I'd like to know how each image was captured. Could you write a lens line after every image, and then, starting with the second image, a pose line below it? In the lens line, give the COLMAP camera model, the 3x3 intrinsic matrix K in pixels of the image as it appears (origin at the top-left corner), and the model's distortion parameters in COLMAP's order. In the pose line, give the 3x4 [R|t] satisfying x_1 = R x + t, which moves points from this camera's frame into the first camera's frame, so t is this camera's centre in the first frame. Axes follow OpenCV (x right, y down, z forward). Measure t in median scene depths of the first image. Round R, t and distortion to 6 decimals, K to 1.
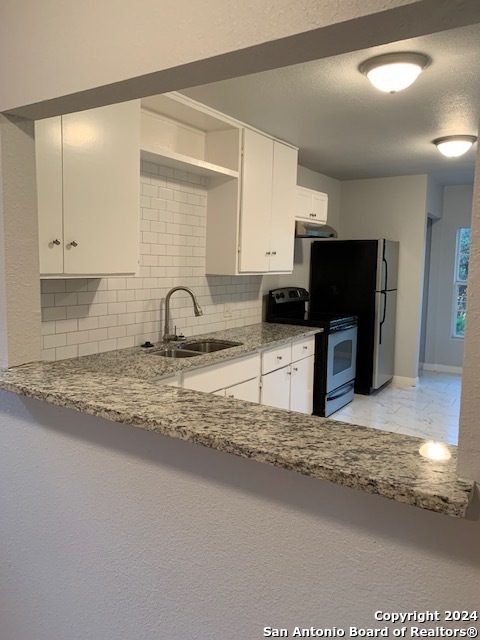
lens RADIAL K [[495.6, 0, 240.0], [0, 495.6, 320.0], [0, 0, 1]] dist [0.083019, -0.002324]
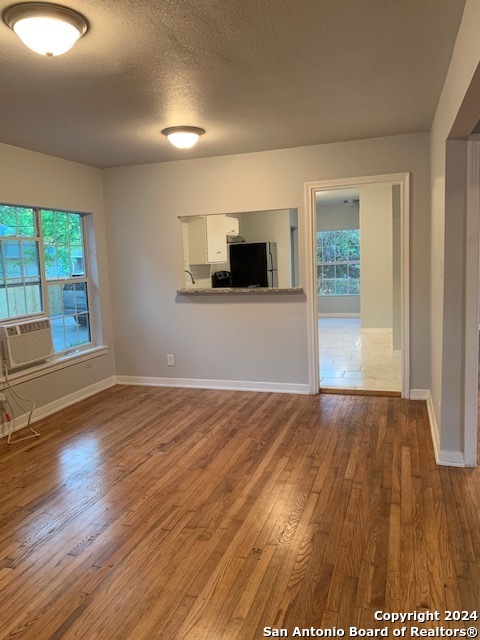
lens RADIAL K [[495.6, 0, 240.0], [0, 495.6, 320.0], [0, 0, 1]] dist [0.083019, -0.002324]
pose [[0.966384, -0.086387, 0.242154, -0.373718], [0.085203, 0.996245, 0.015378, 0.115247], [-0.242573, 0.005771, 0.970116, -0.984637]]
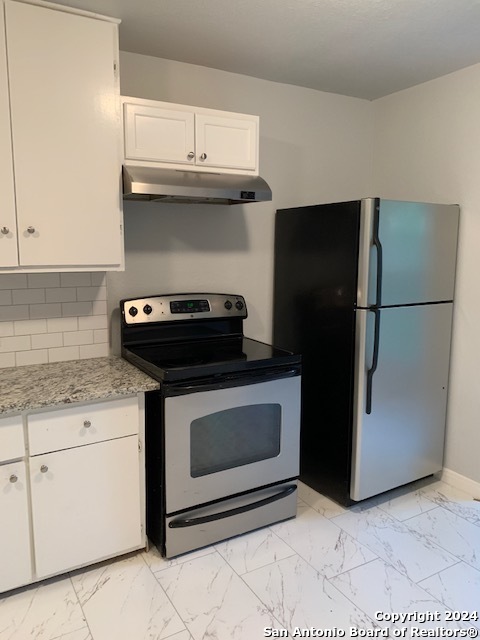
lens RADIAL K [[481.4, 0, 231.6], [0, 481.4, 319.7], [0, 0, 1]] dist [0.003293, -0.000506]
pose [[0.882135, 0.056996, -0.467534, 0.507323], [-0.043968, 0.998282, 0.038739, -0.076089], [0.468939, -0.013617, 0.883126, 0.694776]]
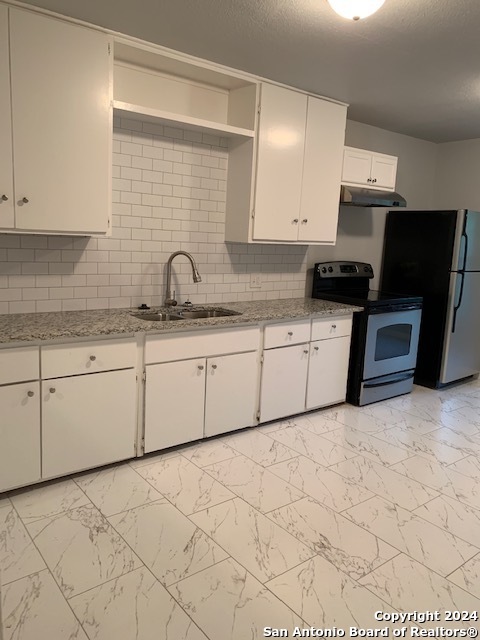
lens RADIAL K [[489.8, 0, 240.0], [0, 489.8, 320.0], [0, 0, 1]] dist [0.079016, -0.150895]
pose [[0.943794, 0.082429, -0.320090, 0.275072], [-0.068272, 0.996137, 0.055220, 0.006205], [0.323405, -0.030263, 0.945777, 0.099059]]
